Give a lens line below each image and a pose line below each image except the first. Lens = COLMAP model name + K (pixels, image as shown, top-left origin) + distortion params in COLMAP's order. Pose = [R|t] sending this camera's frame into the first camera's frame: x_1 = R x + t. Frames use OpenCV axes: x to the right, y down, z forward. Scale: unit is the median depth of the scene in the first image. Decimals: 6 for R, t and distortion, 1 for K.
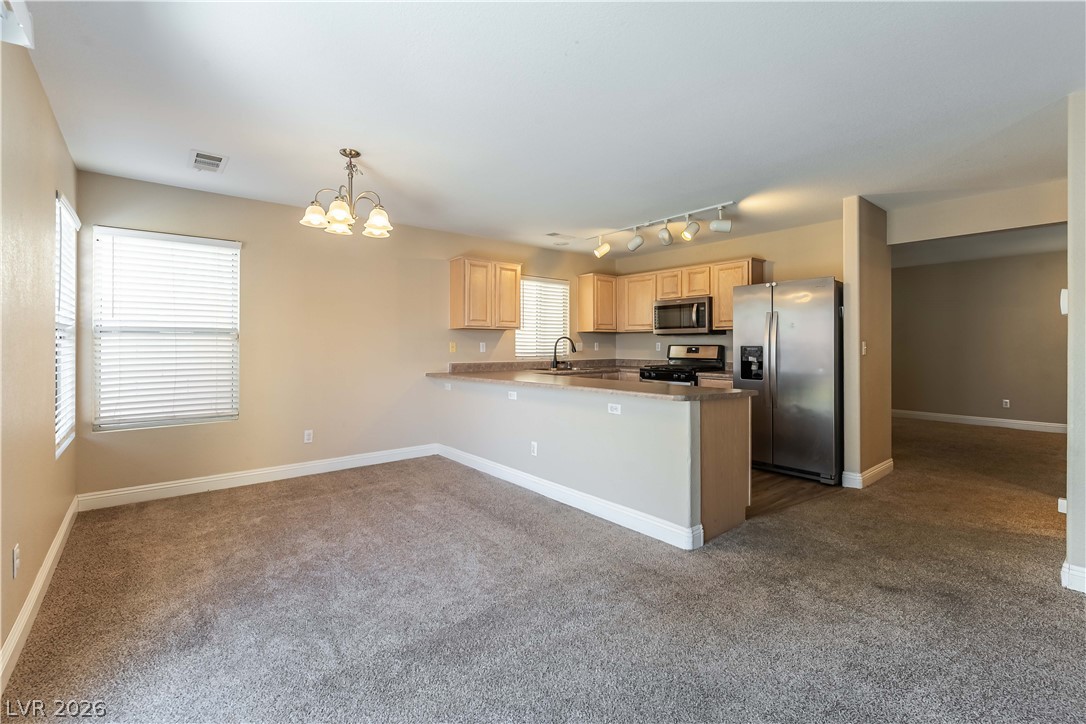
lens RADIAL K [[474.0, 0, 551.7], [0, 474.0, 339.7], [0, 0, 1]] dist [0.000284, -0.000835]
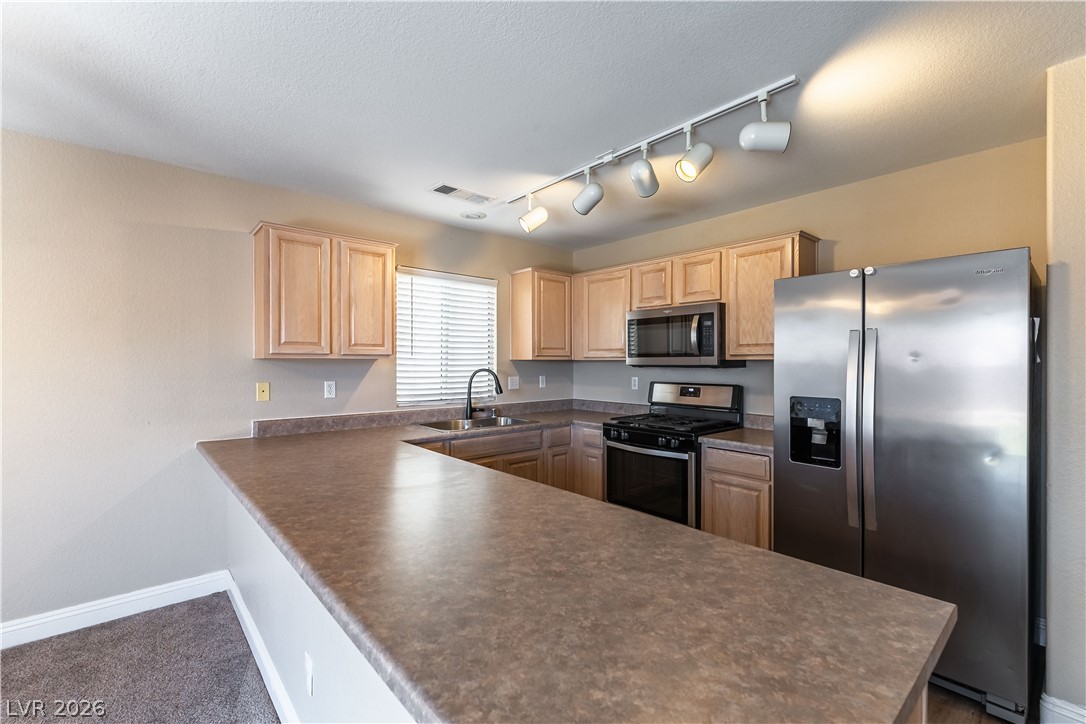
lens RADIAL K [[474.0, 0, 550.5], [0, 474.0, 361.1], [0, 0, 1]] dist [0.000284, -0.000835]
pose [[0.999545, 0.001034, 0.030160, 0.107452], [-0.001251, 0.999974, 0.007162, -0.023433], [-0.030152, -0.007197, 0.999519, 0.425762]]
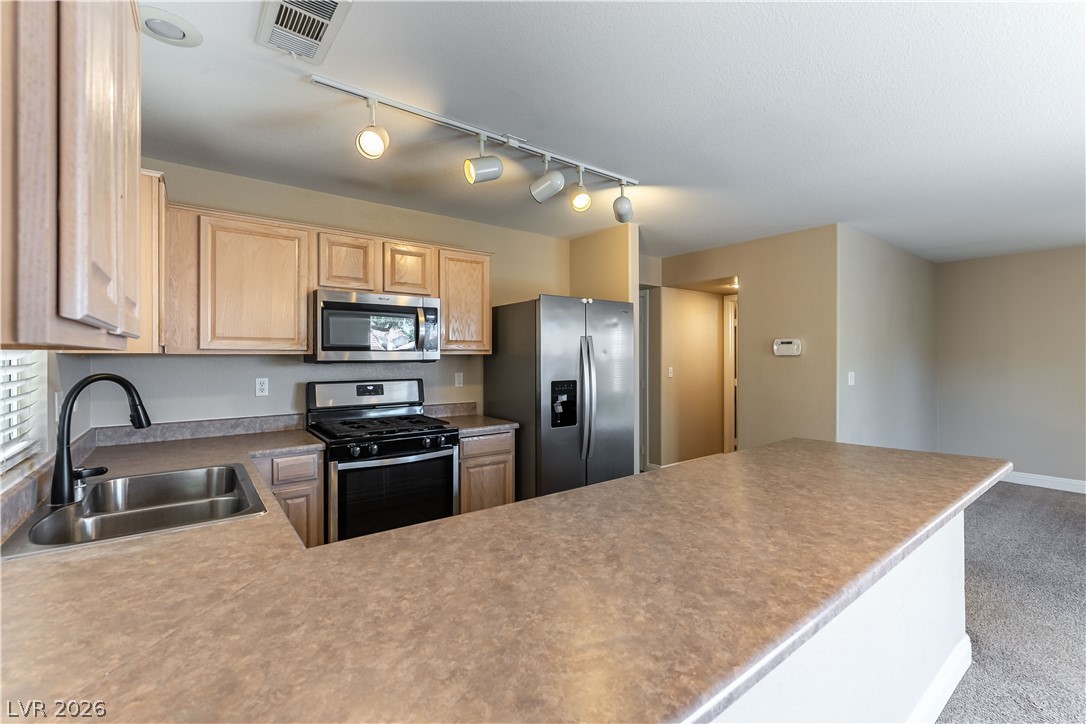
lens RADIAL K [[474.0, 0, 538.2], [0, 474.0, 408.0], [0, 0, 1]] dist [0.000284, -0.000835]
pose [[0.049602, -0.122917, 0.991177, -0.268293], [-0.013945, 0.992216, 0.123744, -0.030954], [-0.998672, -0.019960, 0.047502, 0.842108]]
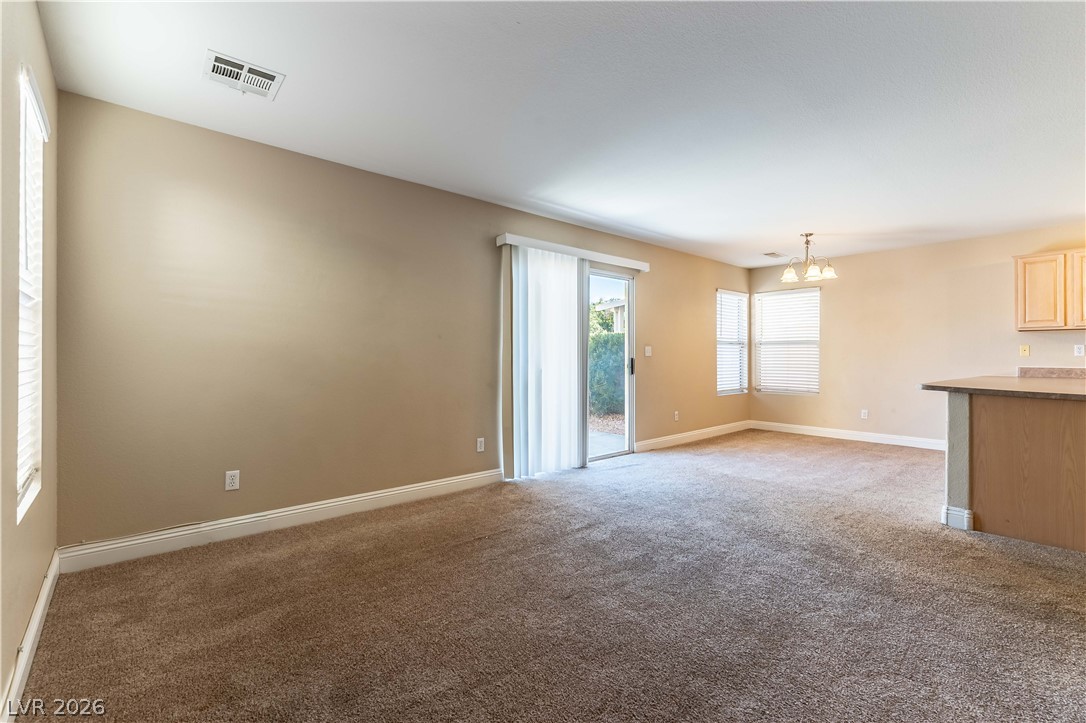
lens RADIAL K [[474.0, 0, 550.8], [0, 474.0, 355.7], [0, 0, 1]] dist [0.000284, -0.000835]
pose [[0.025020, -0.002567, -0.999684, 0.703164], [0.008910, 0.999958, -0.002345, 0.019423], [0.999647, -0.008848, 0.025042, 0.021415]]
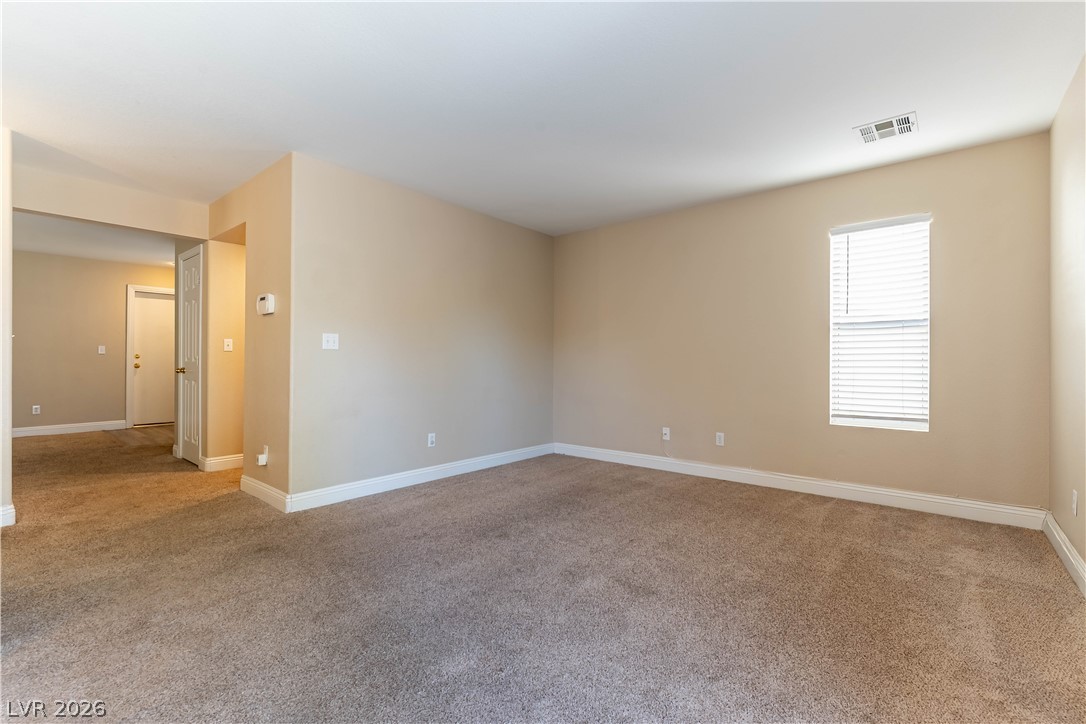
lens RADIAL K [[474.0, 0, 543.5], [0, 474.0, 357.1], [0, 0, 1]] dist [0.000284, -0.000835]
pose [[-0.174046, 0.008704, 0.984699, -0.163275], [-0.012443, 0.999862, -0.011037, 0.035243], [-0.984659, -0.014173, -0.173914, 0.223614]]
